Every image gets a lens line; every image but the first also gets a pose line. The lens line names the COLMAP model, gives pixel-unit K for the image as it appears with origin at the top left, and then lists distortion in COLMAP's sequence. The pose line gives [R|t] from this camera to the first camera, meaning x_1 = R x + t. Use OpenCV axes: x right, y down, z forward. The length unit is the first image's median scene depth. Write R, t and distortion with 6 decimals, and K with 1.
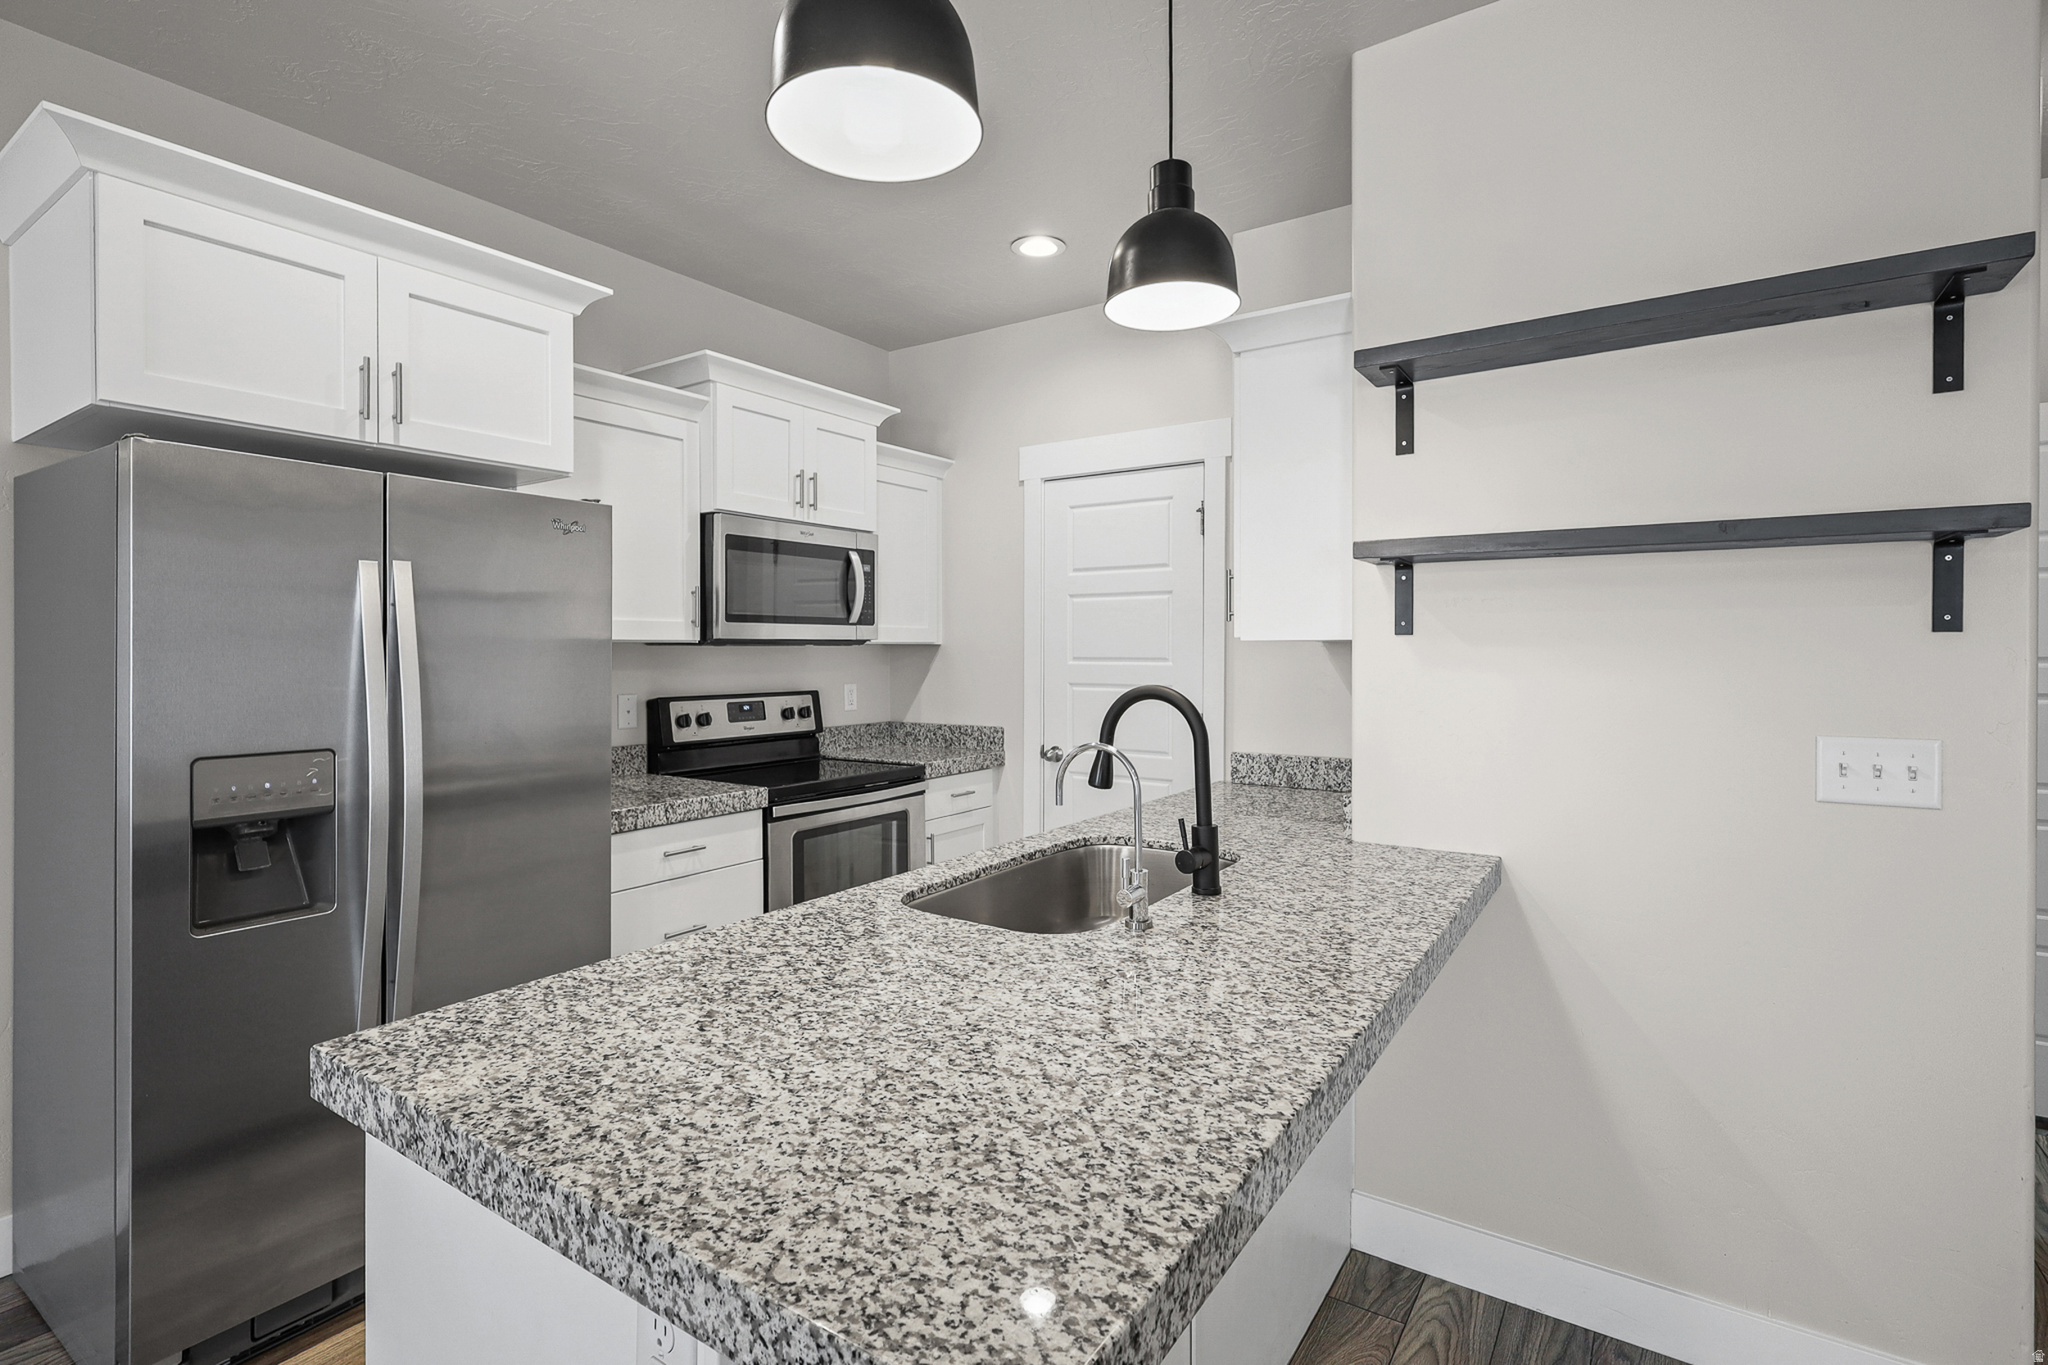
lens RADIAL K [[953.9, 0, 1030.2], [0, 953.9, 673.6], [0, 0, 1]] dist [-0.013967, 0.000079]
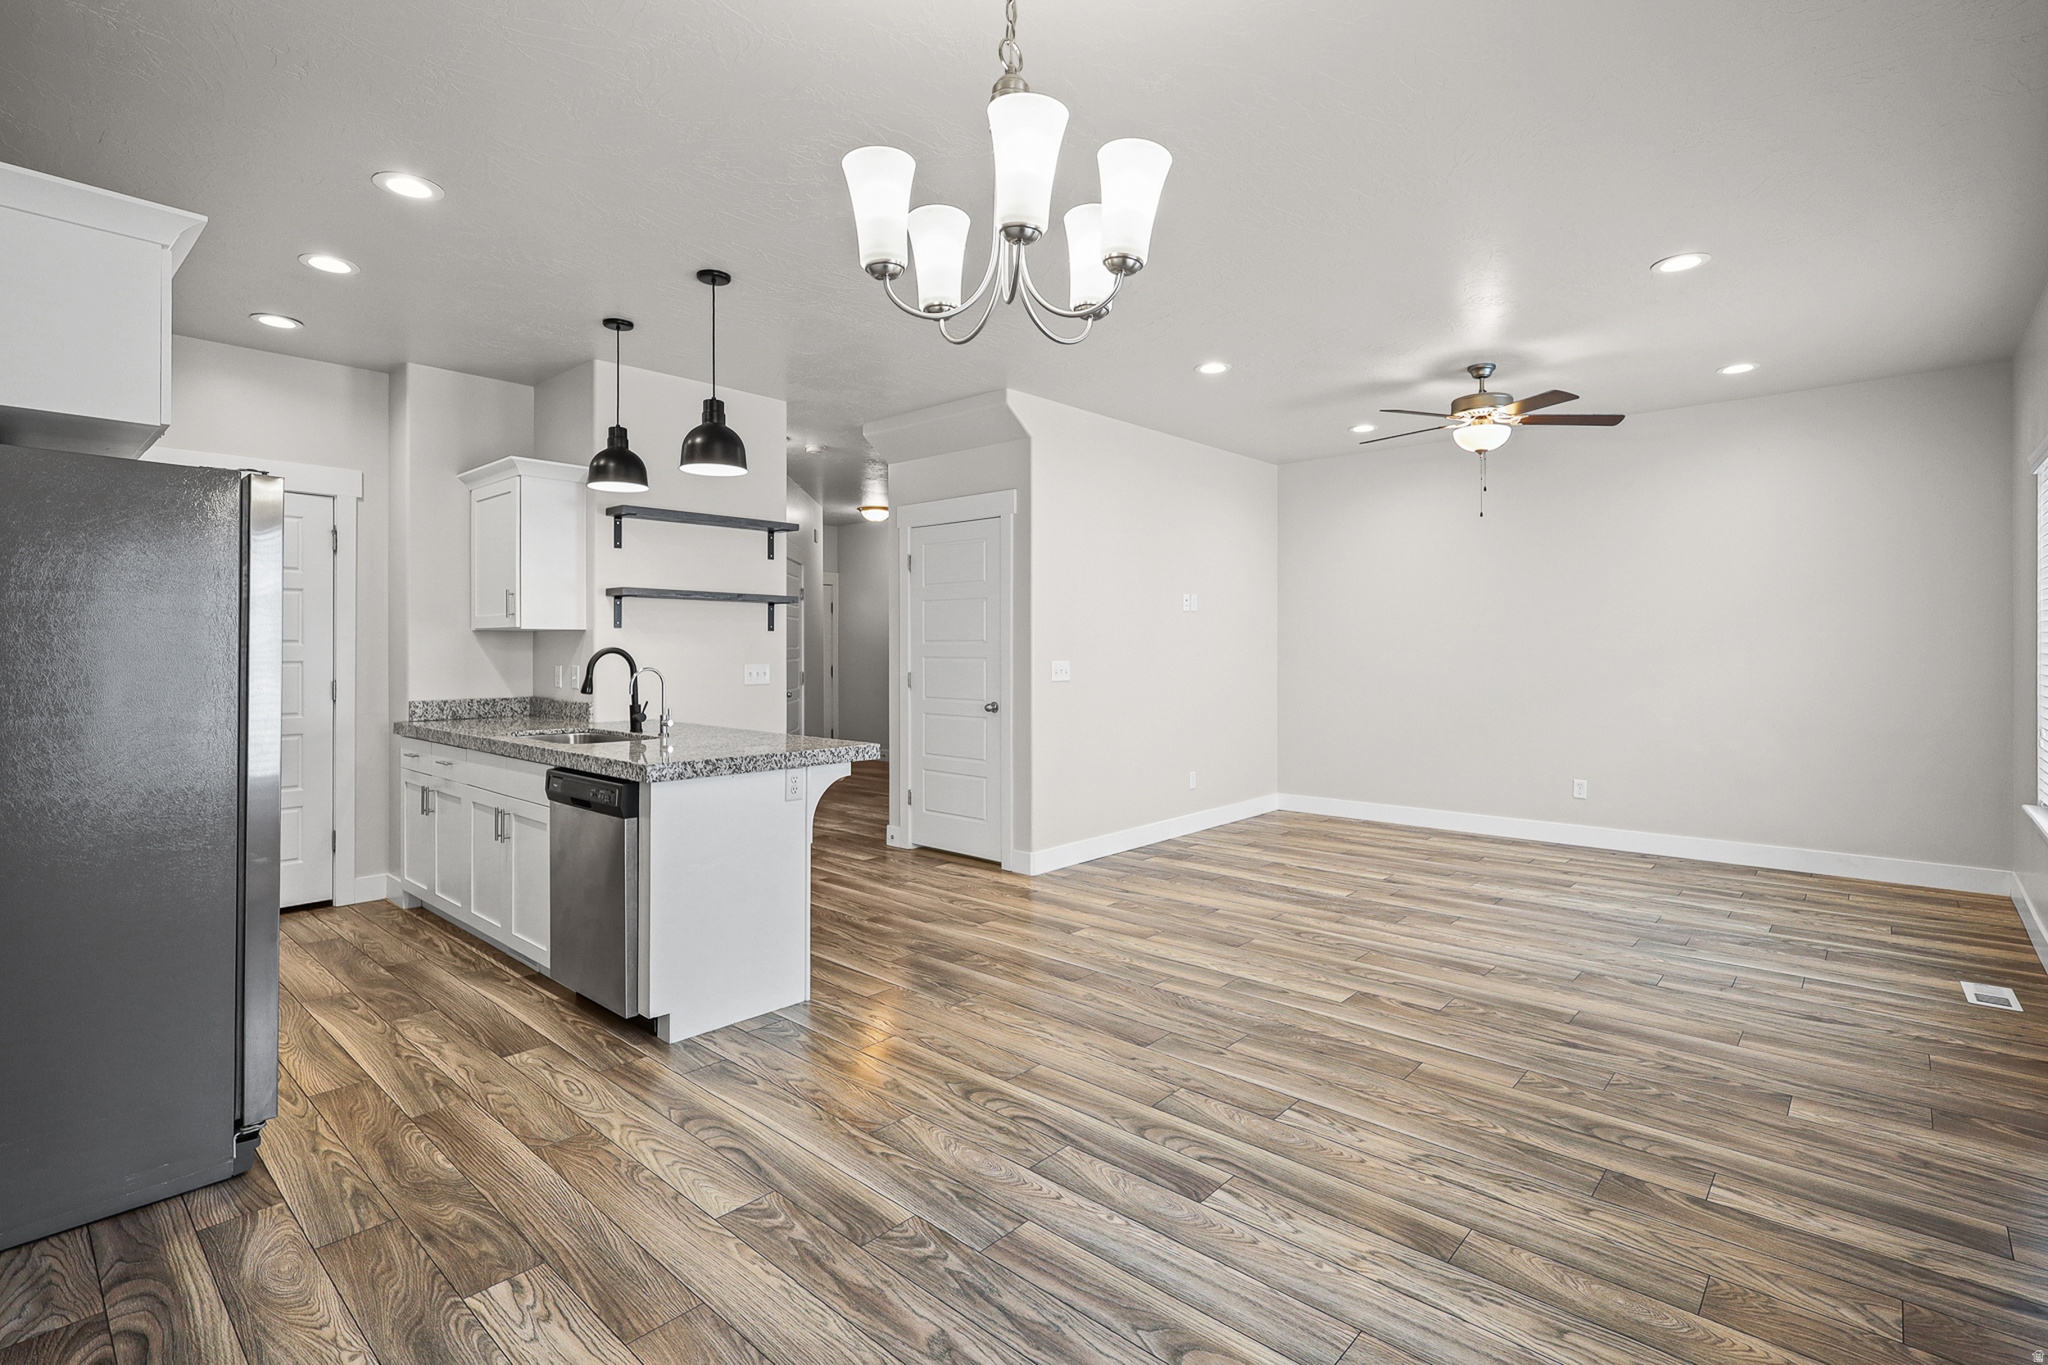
lens RADIAL K [[960.8, 0, 1020.1], [0, 960.8, 653.7], [0, 0, 1]] dist [-0.001989, 0.000084]
pose [[0.135543, -0.007297, 0.990745, -1.131315], [0.025018, 0.999679, 0.003940, 0.023594], [-0.990456, 0.024252, 0.135682, -0.167285]]
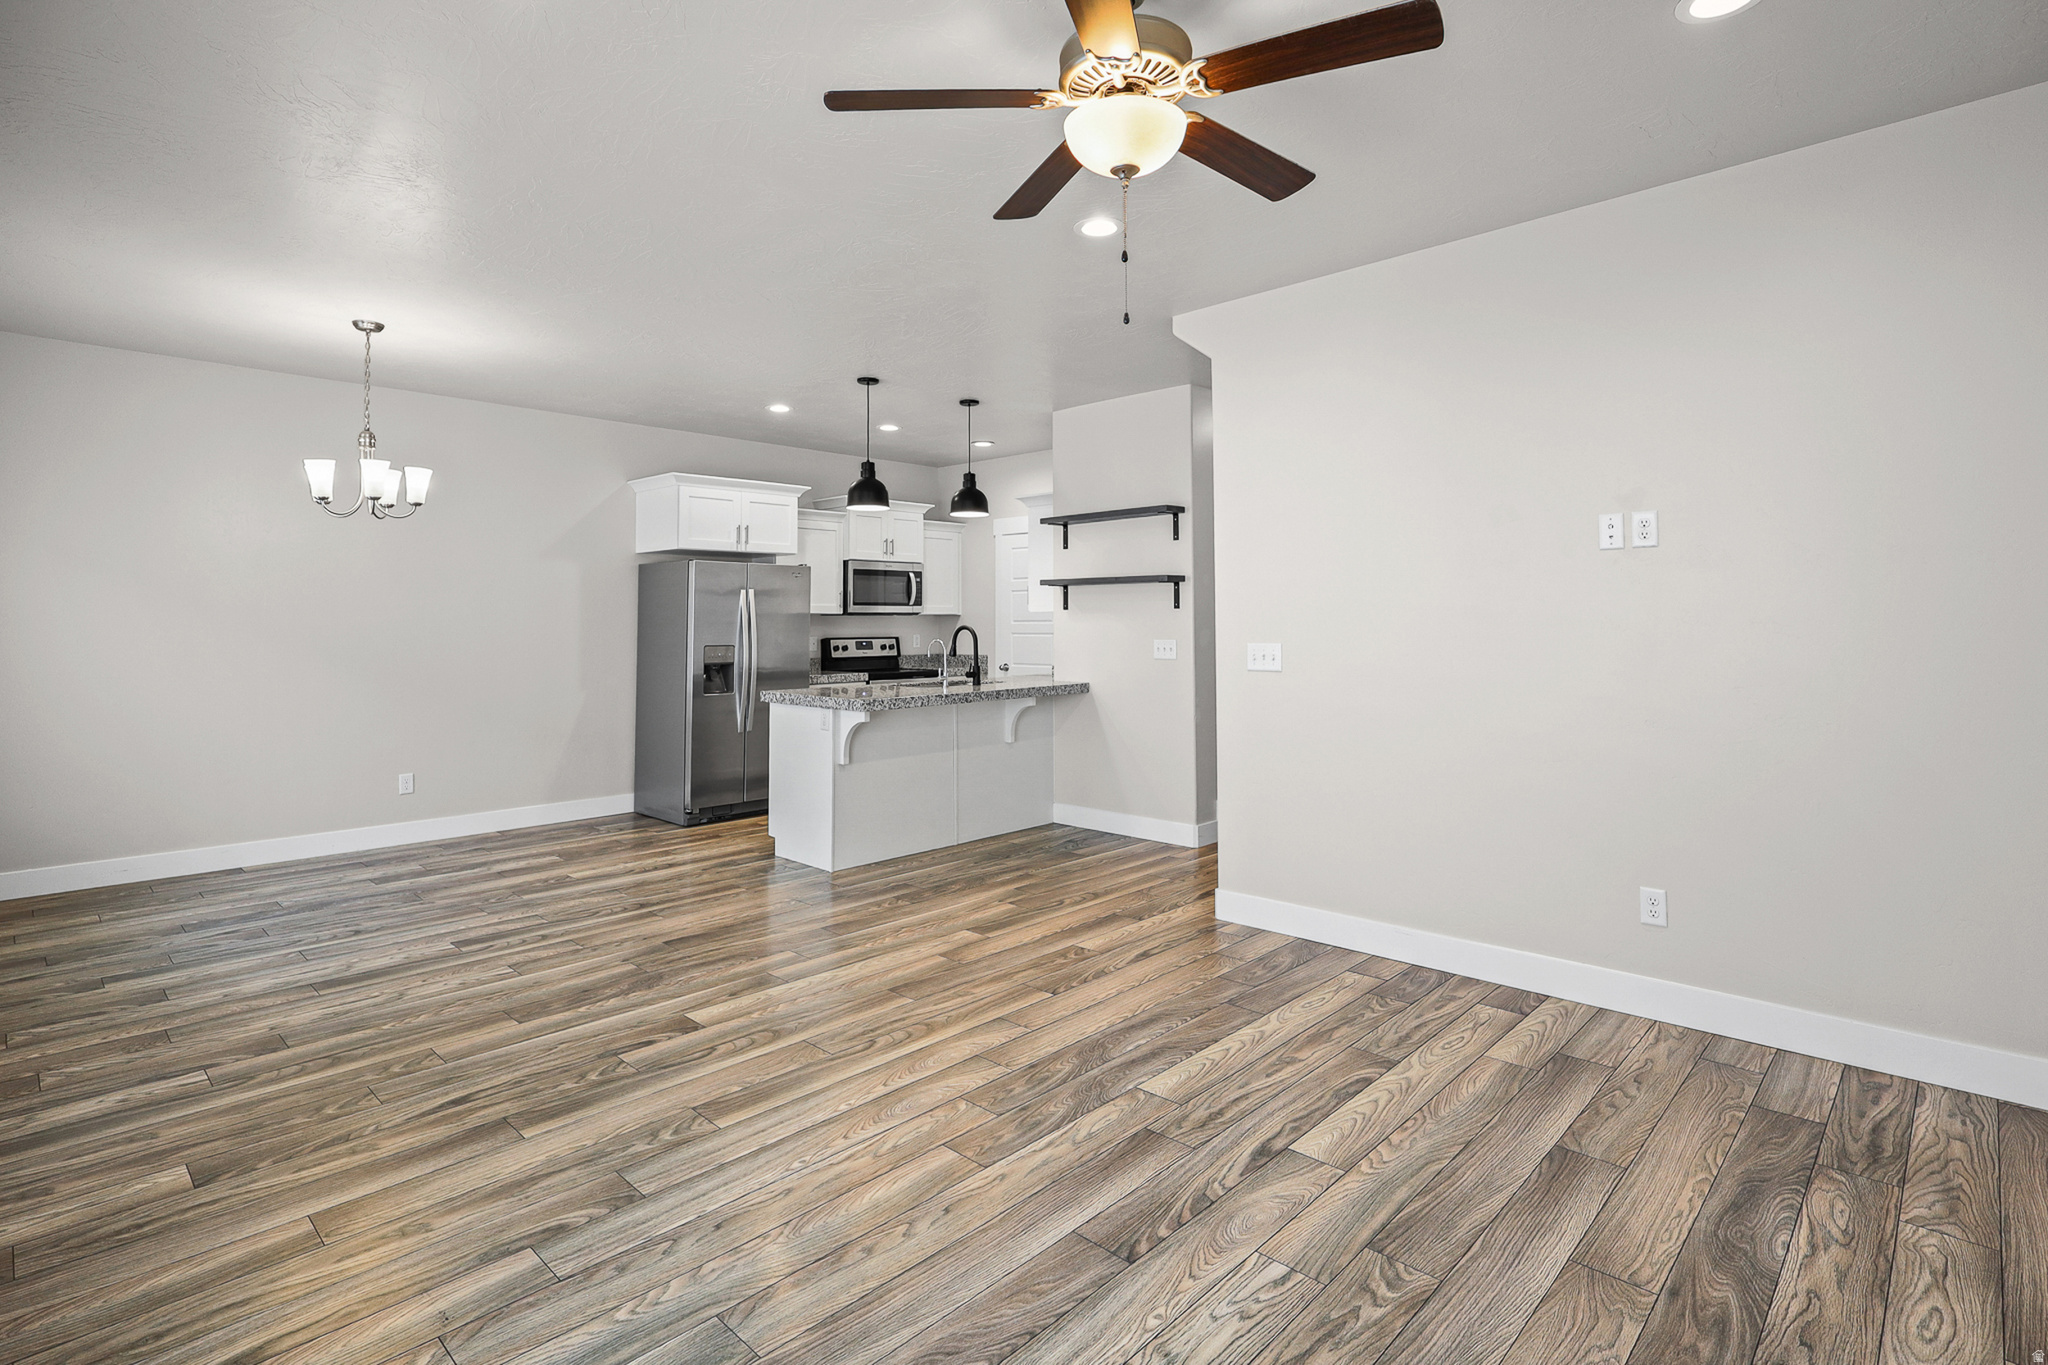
lens RADIAL K [[993.8, 0, 1043.4], [0, 993.8, 608.1], [0, 0, 1]] dist [-0.002431, 0.000183]
pose [[0.988249, -0.007219, -0.152682, 0.516095], [0.001313, 0.999248, -0.038748, 0.048185], [0.152847, 0.038092, 0.987515, -1.346673]]
